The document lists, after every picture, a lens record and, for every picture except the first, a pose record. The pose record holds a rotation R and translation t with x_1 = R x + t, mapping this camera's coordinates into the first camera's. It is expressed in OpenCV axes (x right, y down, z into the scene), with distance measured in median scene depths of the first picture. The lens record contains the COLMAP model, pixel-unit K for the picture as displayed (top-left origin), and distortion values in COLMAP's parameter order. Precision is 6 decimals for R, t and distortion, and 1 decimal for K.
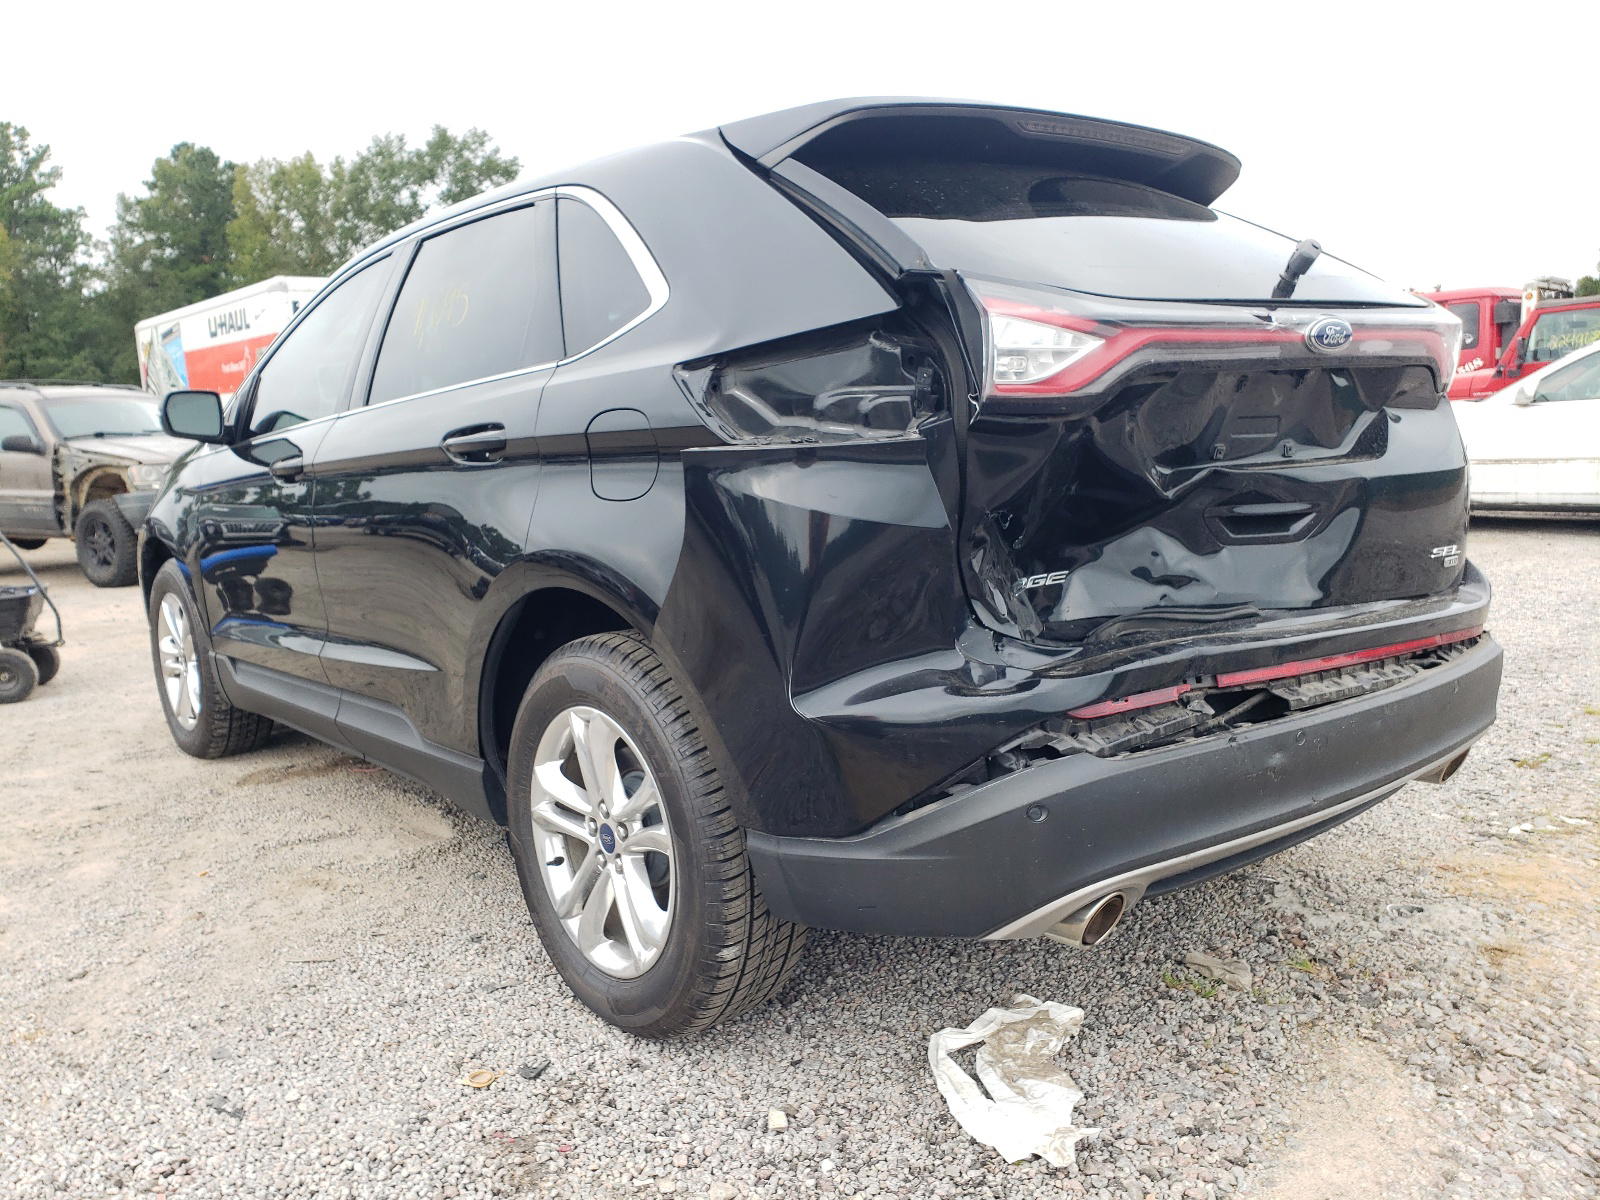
lens RADIAL K [[1259.8, 0, 798.0], [0, 1259.8, 608.8], [0, 0, 1]] dist [0.043227, -0.014802]
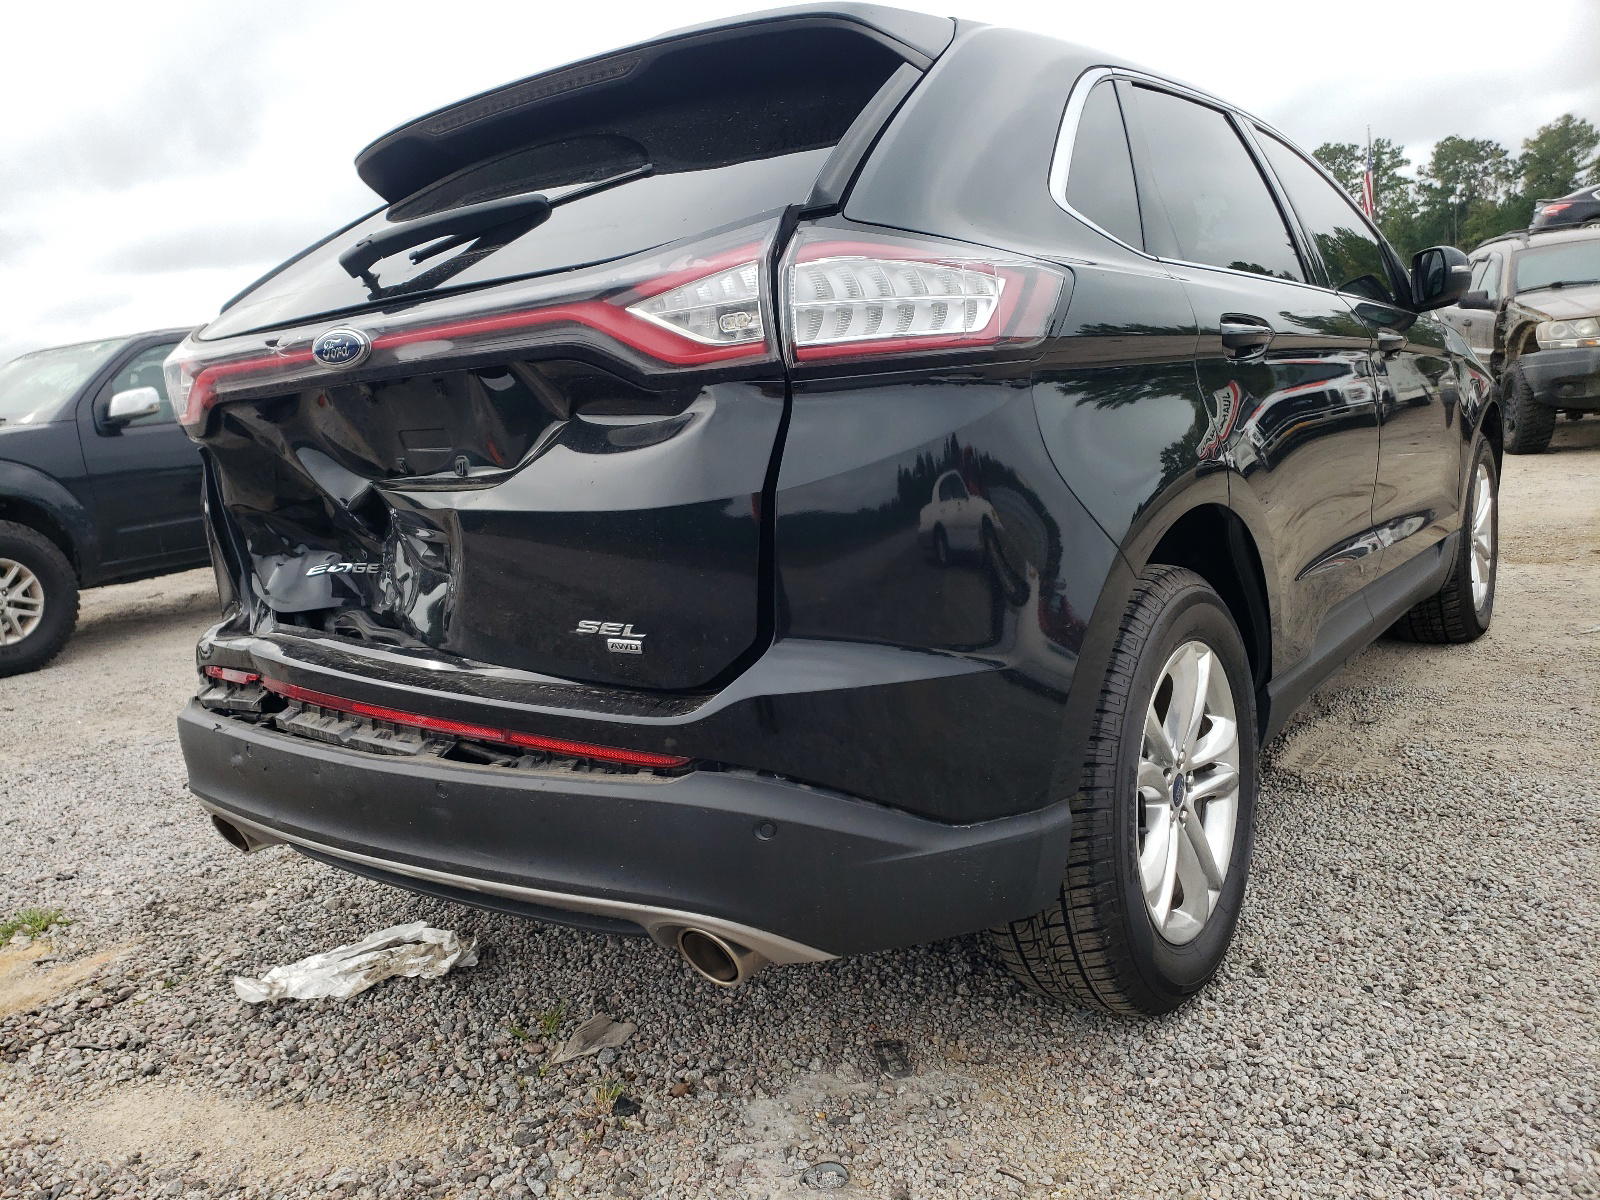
lens RADIAL K [[1259.8, 0, 748.7], [0, 1259.8, 618.9], [0, 0, 1]] dist [0.043227, -0.014802]
pose [[0.212242, 0.197777, -0.956994, 1.364411], [-0.054590, 0.980176, 0.190460, -0.213588], [0.975691, 0.011819, 0.218831, 1.084682]]
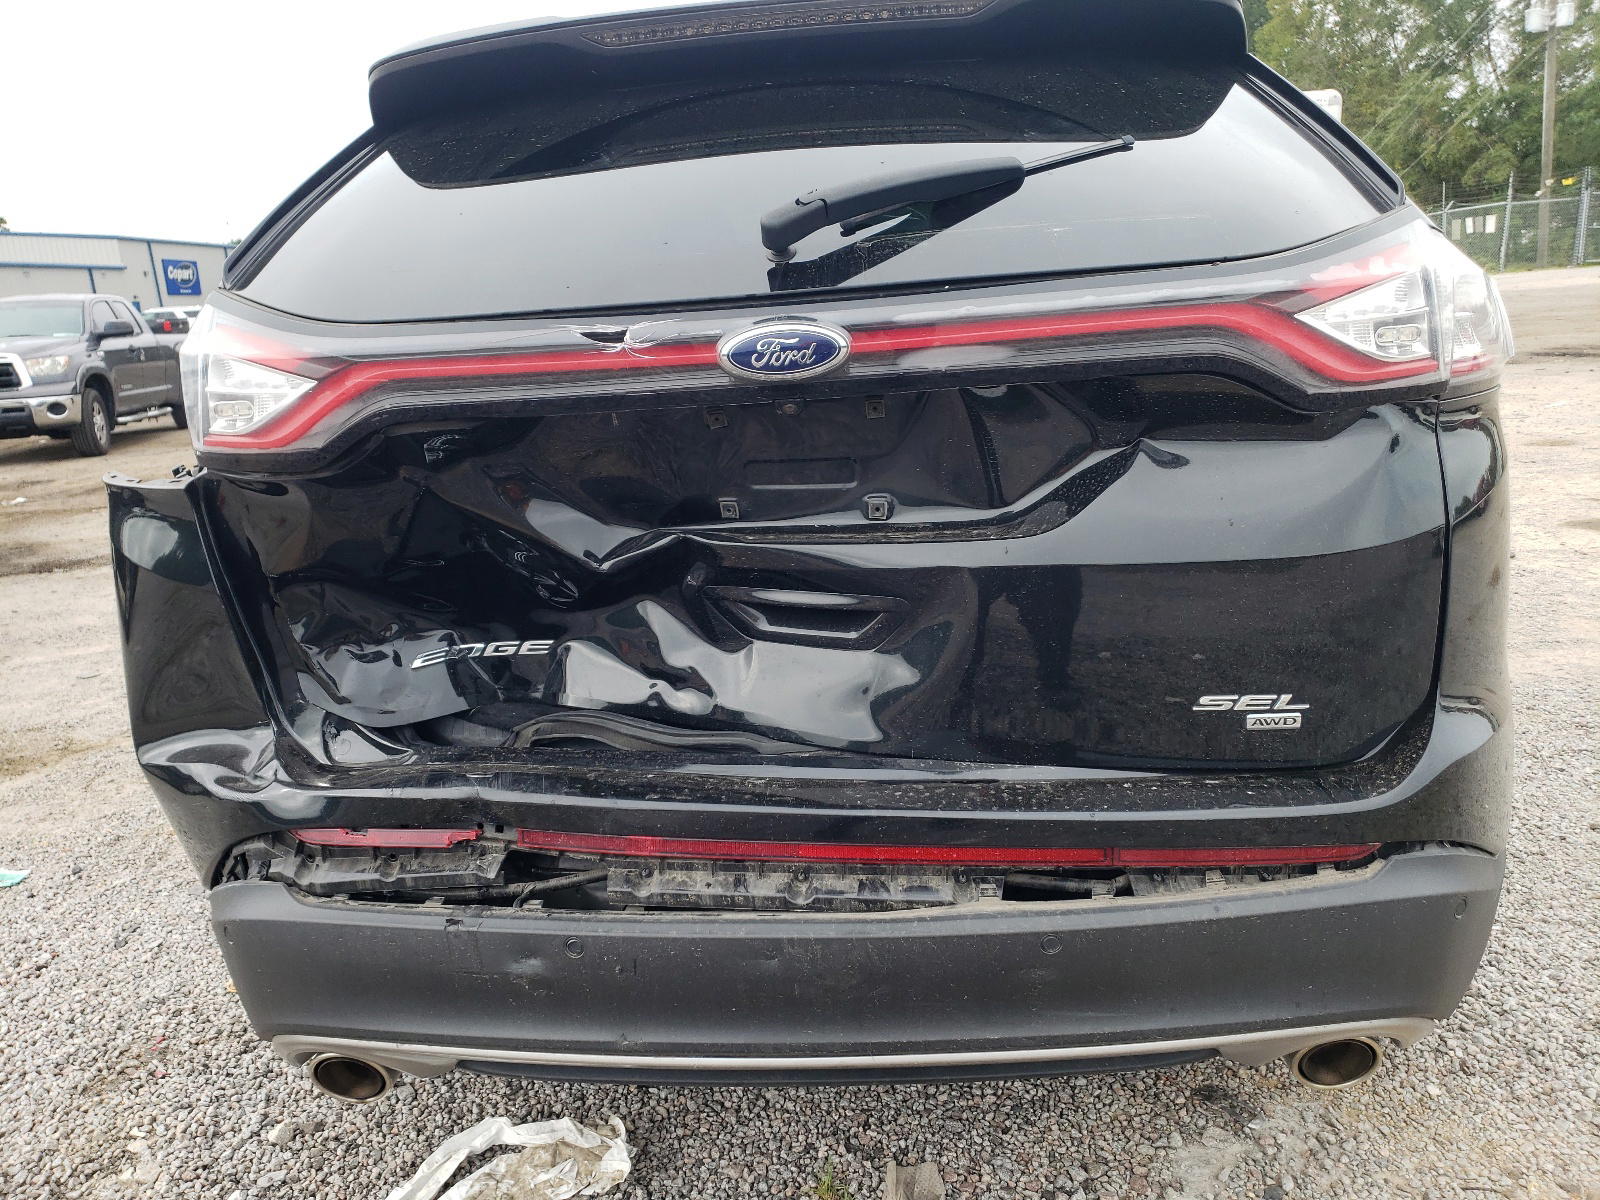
lens RADIAL K [[1259.8, 0, 803.2], [0, 1259.8, 587.4], [0, 0, 1]] dist [0.043227, -0.014802]
pose [[0.712211, 0.153296, -0.685022, 0.866506], [-0.063528, 0.985935, 0.154586, -0.196381], [0.699084, -0.066580, 0.711933, 0.557641]]
